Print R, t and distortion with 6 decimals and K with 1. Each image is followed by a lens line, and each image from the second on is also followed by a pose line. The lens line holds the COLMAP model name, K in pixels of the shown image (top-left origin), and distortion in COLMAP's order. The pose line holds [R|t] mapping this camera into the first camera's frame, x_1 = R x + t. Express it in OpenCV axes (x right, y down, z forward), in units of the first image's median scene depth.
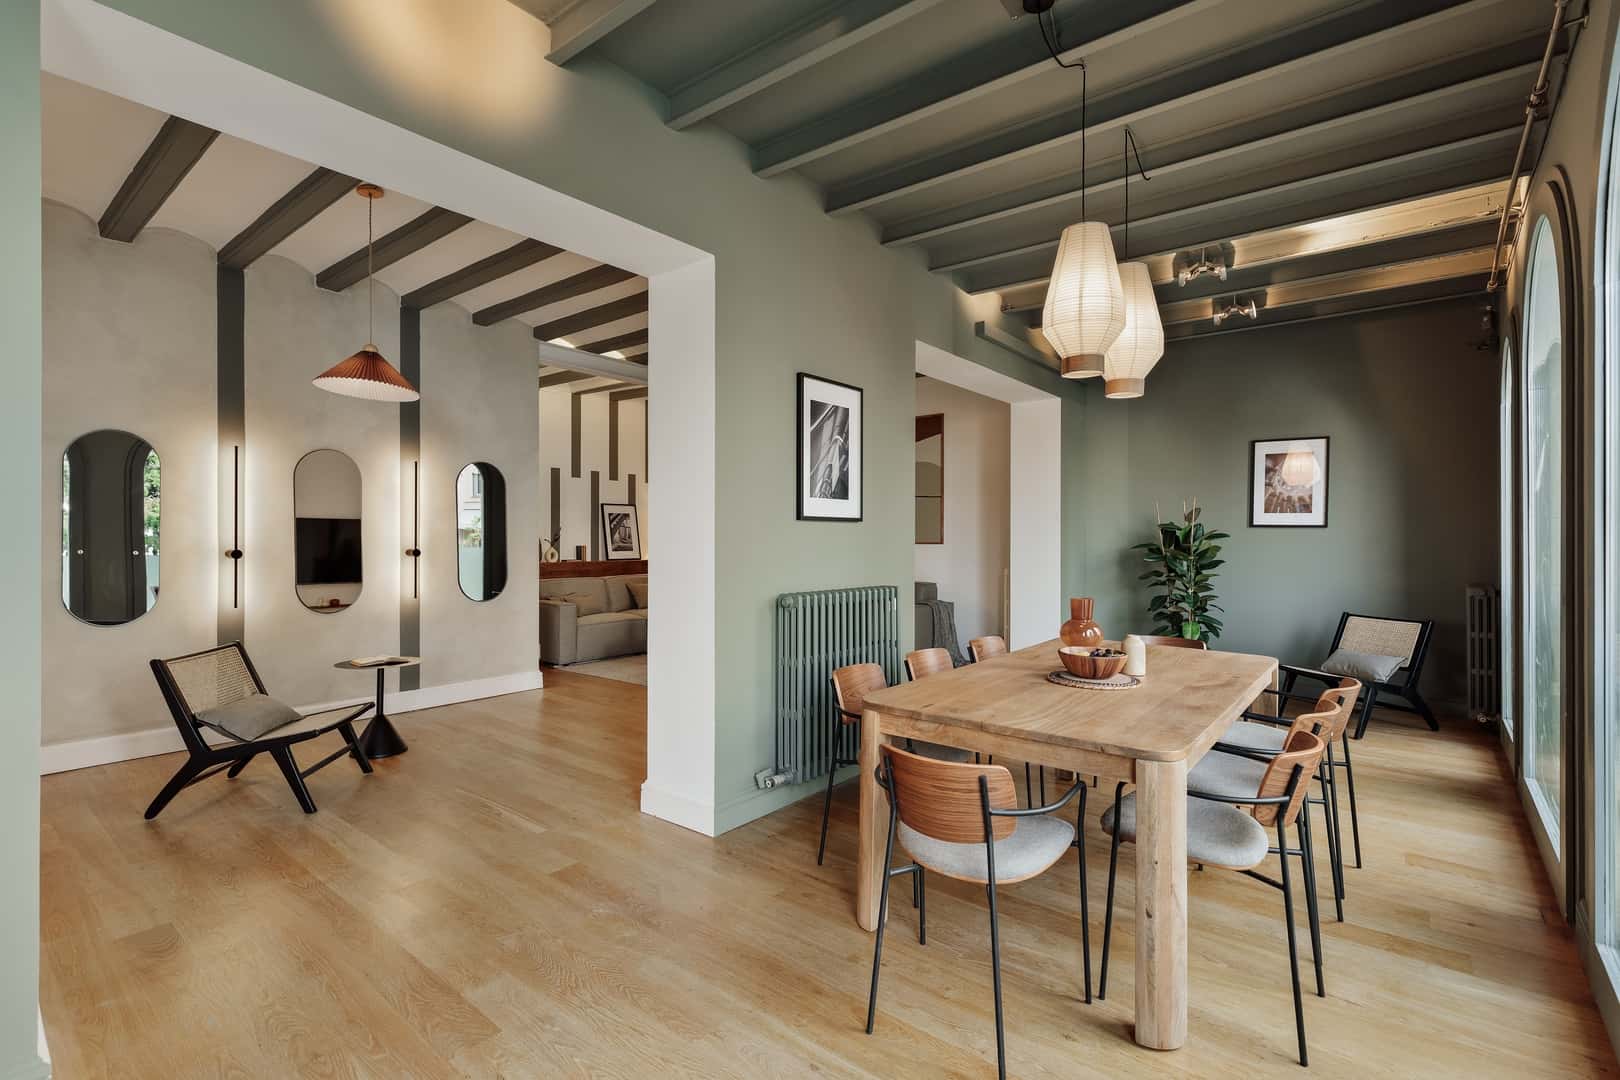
lens RADIAL K [[729.2, 0, 814.8], [0, 729.2, 535.3], [0, 0, 1]] dist [0.003273, -0.000040]
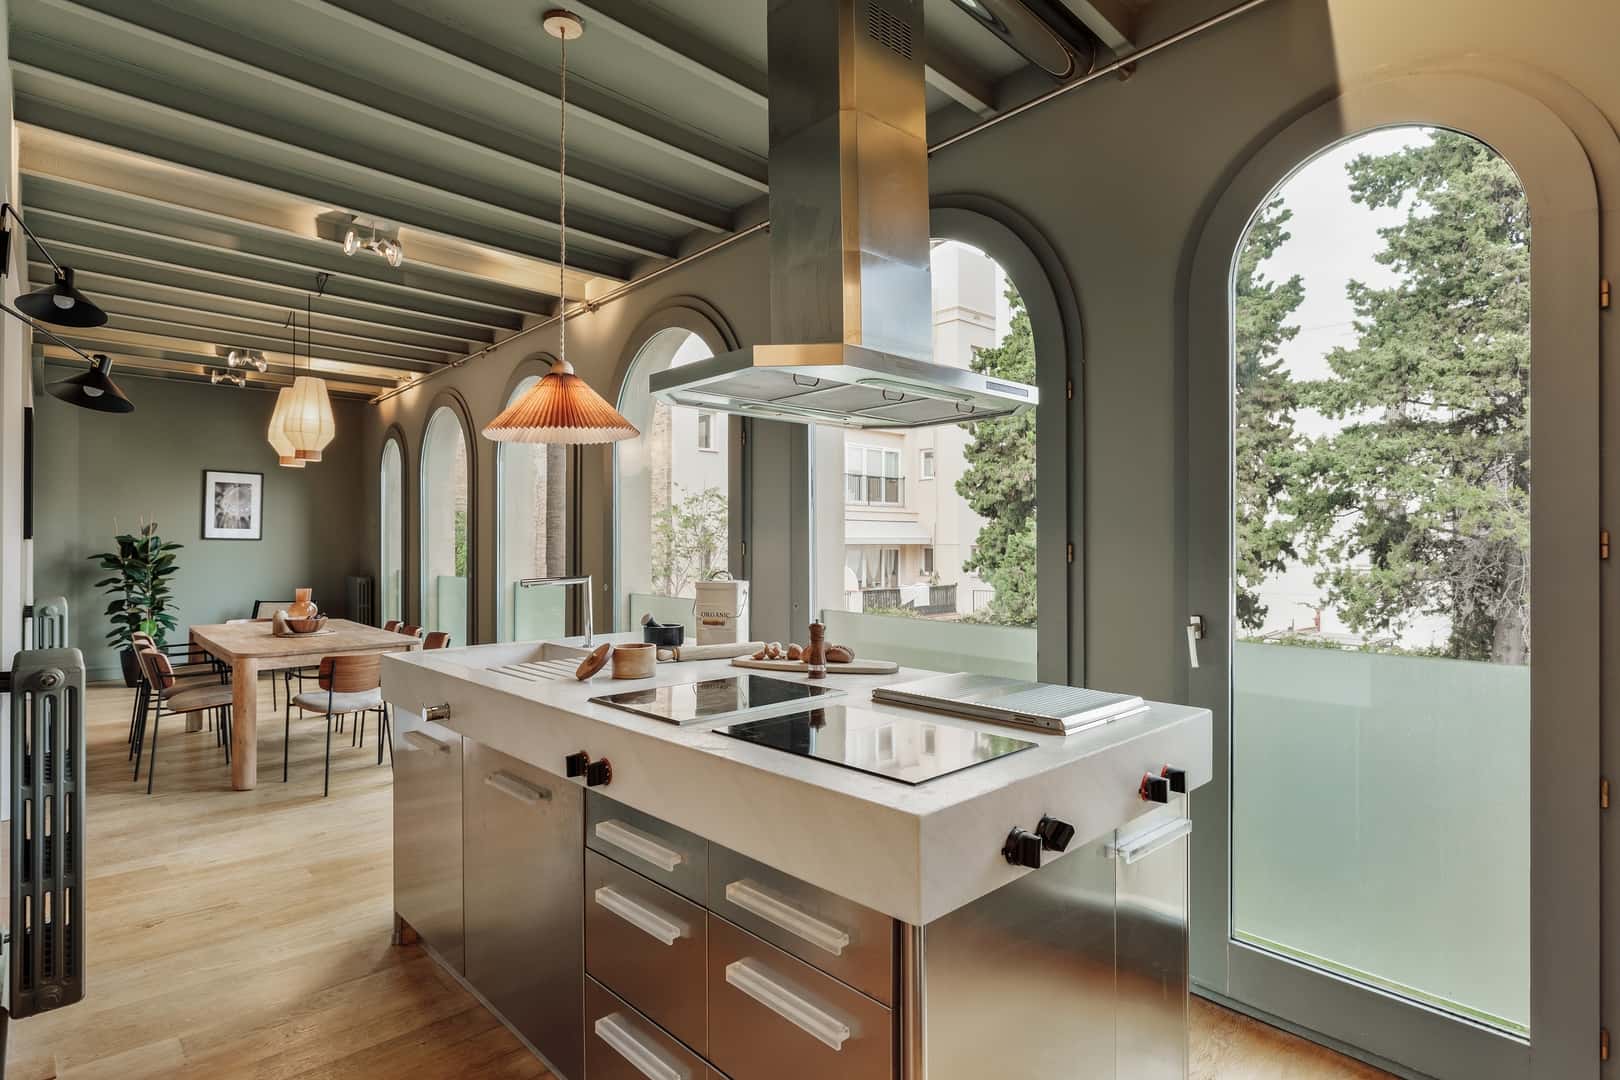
lens RADIAL K [[829.8, 0, 810.2], [0, 829.8, 534.4], [0, 0, 1]] dist [0.001774, 0.000128]
pose [[0.126538, 0.003675, 0.991955, -0.663806], [-0.003622, 0.999988, -0.003243, -0.017919], [-0.991955, -0.003182, 0.126550, -0.207858]]
